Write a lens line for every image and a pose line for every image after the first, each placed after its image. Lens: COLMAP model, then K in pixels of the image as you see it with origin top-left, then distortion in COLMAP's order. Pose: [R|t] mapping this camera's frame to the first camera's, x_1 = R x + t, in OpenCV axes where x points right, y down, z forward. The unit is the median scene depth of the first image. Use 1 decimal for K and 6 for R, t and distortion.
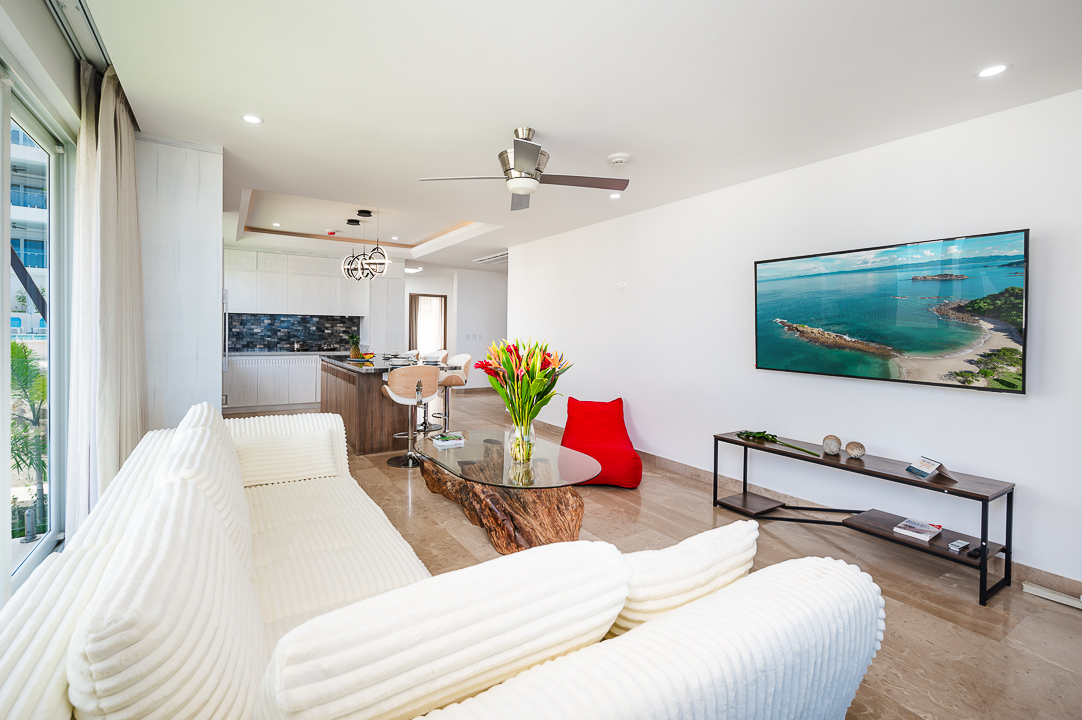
lens RADIAL K [[466.2, 0, 507.6], [0, 466.2, 338.1], [0, 0, 1]] dist [-0.000040, 0.000021]
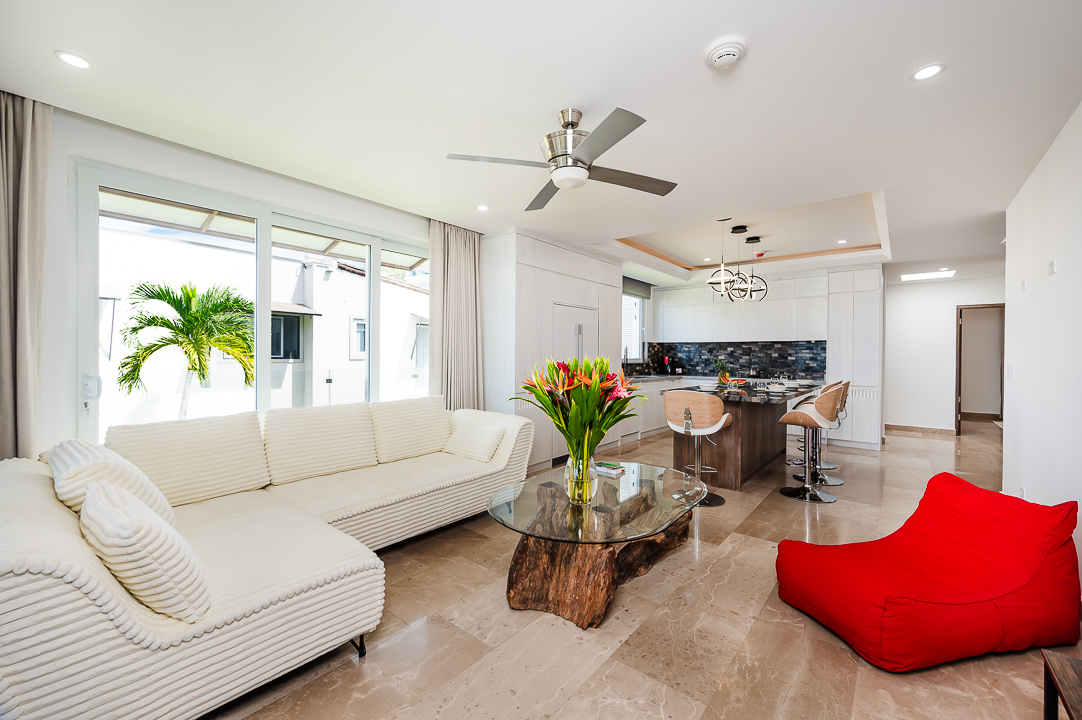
lens RADIAL K [[439.0, 0, 541.0], [0, 439.0, 360.0], [0, 0, 1]] dist [0.001110, 0.000019]
pose [[0.329748, -0.001461, -0.944068, 0.701963], [-0.019132, 0.999783, -0.008230, 0.014519], [0.943875, 0.020775, 0.329649, 0.614012]]
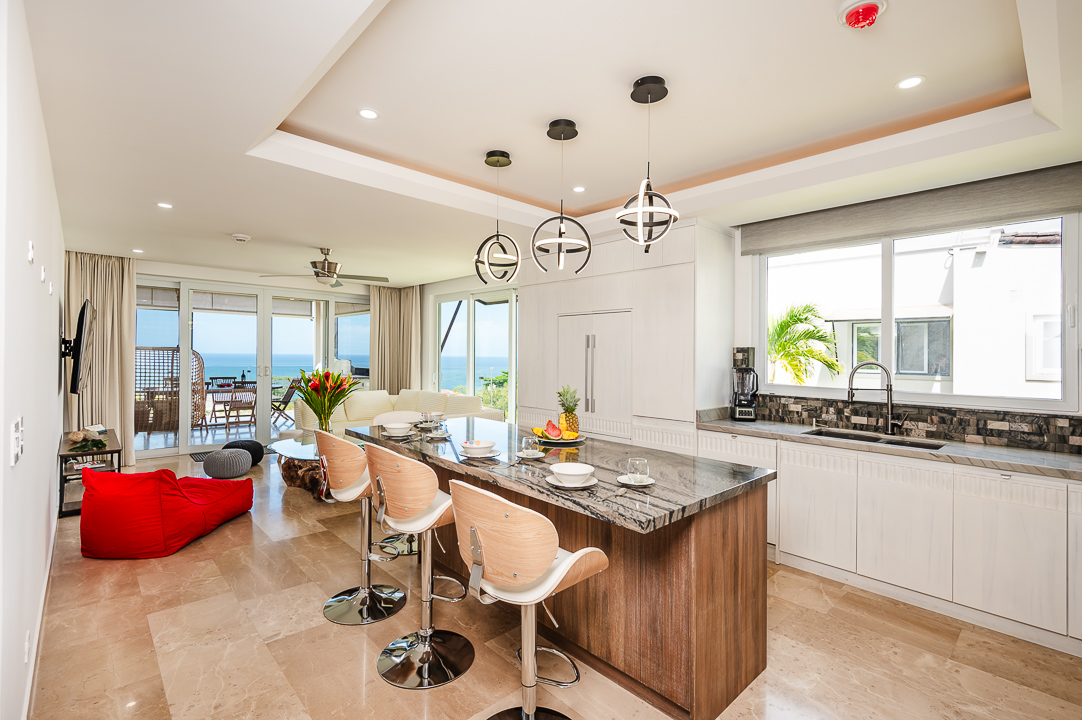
lens RADIAL K [[490.7, 0, 541.0], [0, 490.7, 360.0], [0, 0, 1]] dist [-0.000526, -0.000079]
pose [[-0.979048, -0.026393, -0.201913, -0.341185], [-0.031884, 0.999204, 0.023992, -0.090064], [0.201119, 0.029928, -0.979109, 2.641201]]
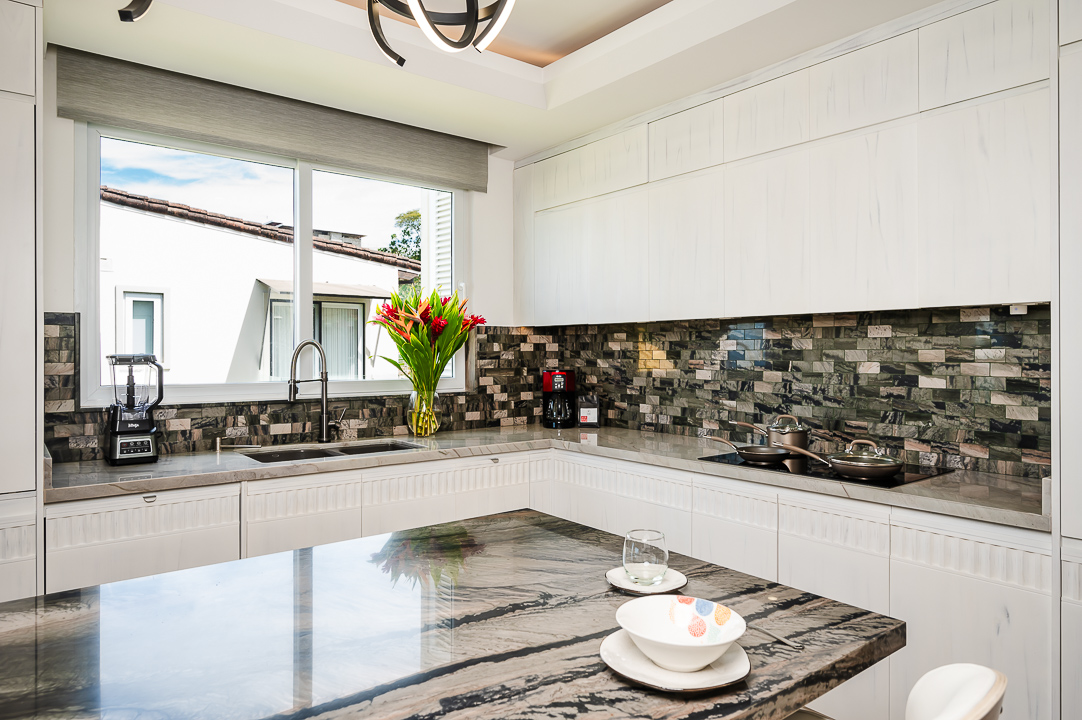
lens RADIAL K [[682.4, 0, 541.0], [0, 682.4, 360.0], [0, 0, 1]] dist [-0.007948, -0.002832]
pose [[0.117218, -0.001574, -0.993105, -0.218180], [-0.012205, 0.999921, -0.003025, -0.055911], [0.993031, 0.012475, 0.117189, 1.979846]]
